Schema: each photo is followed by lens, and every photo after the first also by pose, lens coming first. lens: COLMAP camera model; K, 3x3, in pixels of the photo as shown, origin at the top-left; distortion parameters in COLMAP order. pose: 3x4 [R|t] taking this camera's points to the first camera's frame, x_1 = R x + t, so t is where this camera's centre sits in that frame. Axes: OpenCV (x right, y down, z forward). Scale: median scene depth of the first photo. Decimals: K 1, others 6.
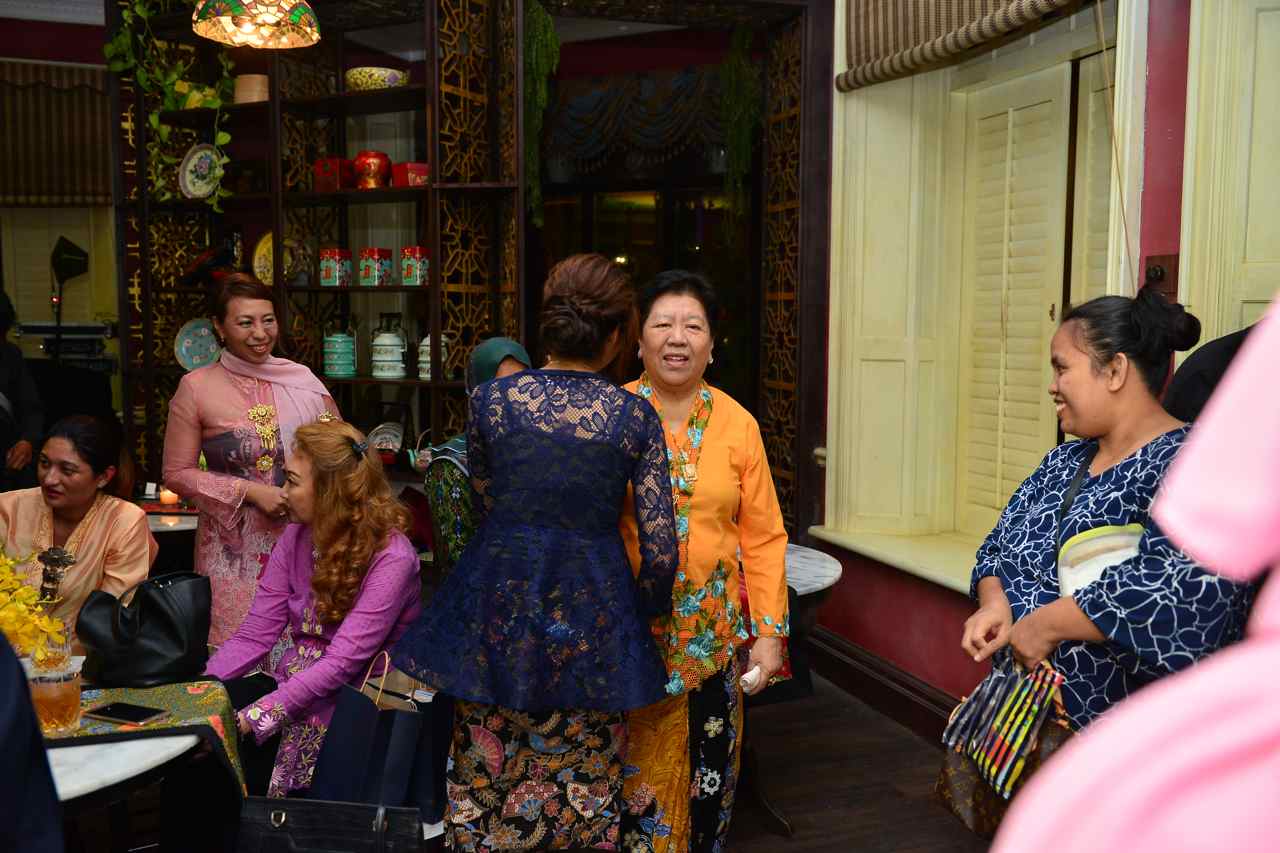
lens RADIAL K [[1183.5, 0, 640.0], [0, 1183.5, 426.5], [0, 0, 1]] dist [0.063414, 0.005332]
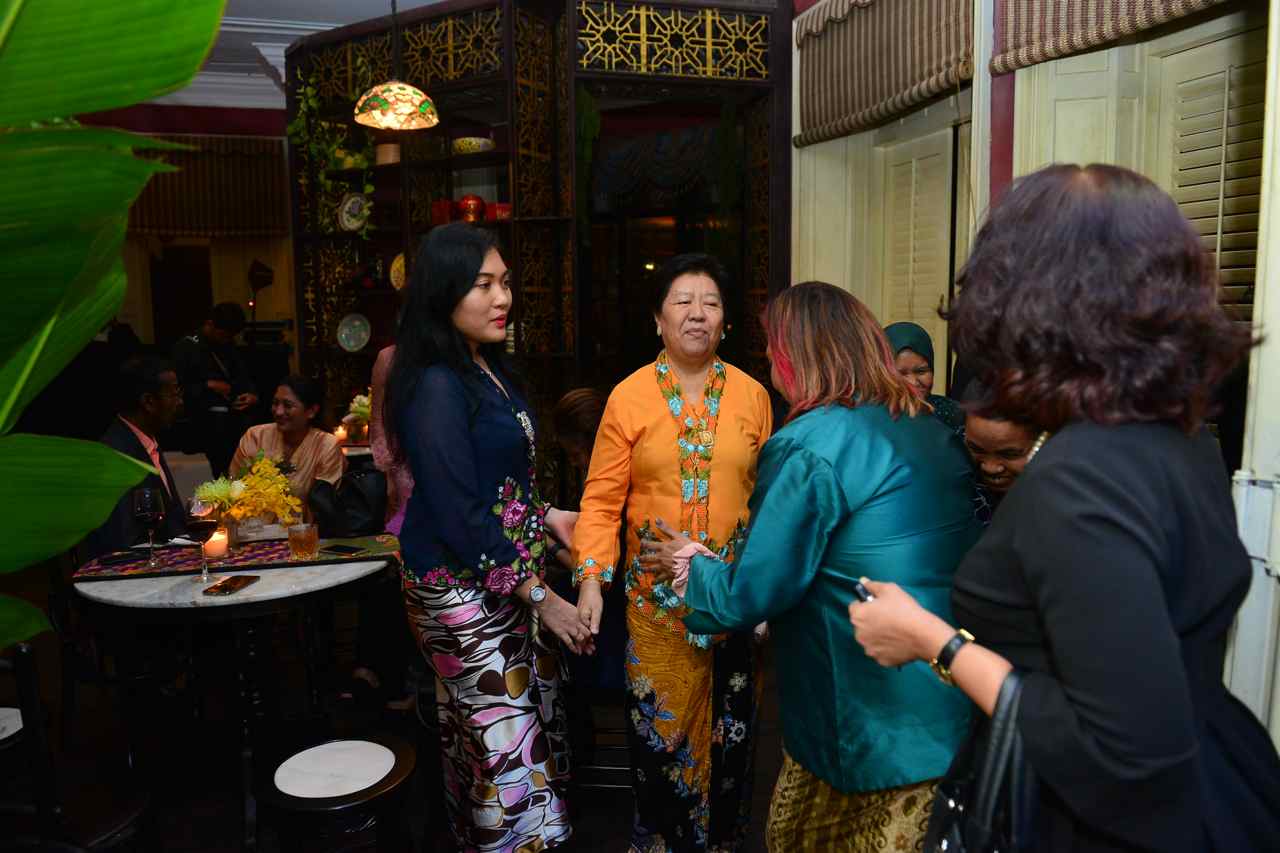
lens RADIAL K [[928.2, 0, 640.0], [0, 928.2, 426.5], [0, 0, 1]] dist [-0.003029, -0.001718]
pose [[0.999440, -0.010940, -0.031633, 0.011574], [0.011941, 0.999429, 0.031615, 0.015288], [0.031269, -0.031975, 0.998999, -0.124075]]
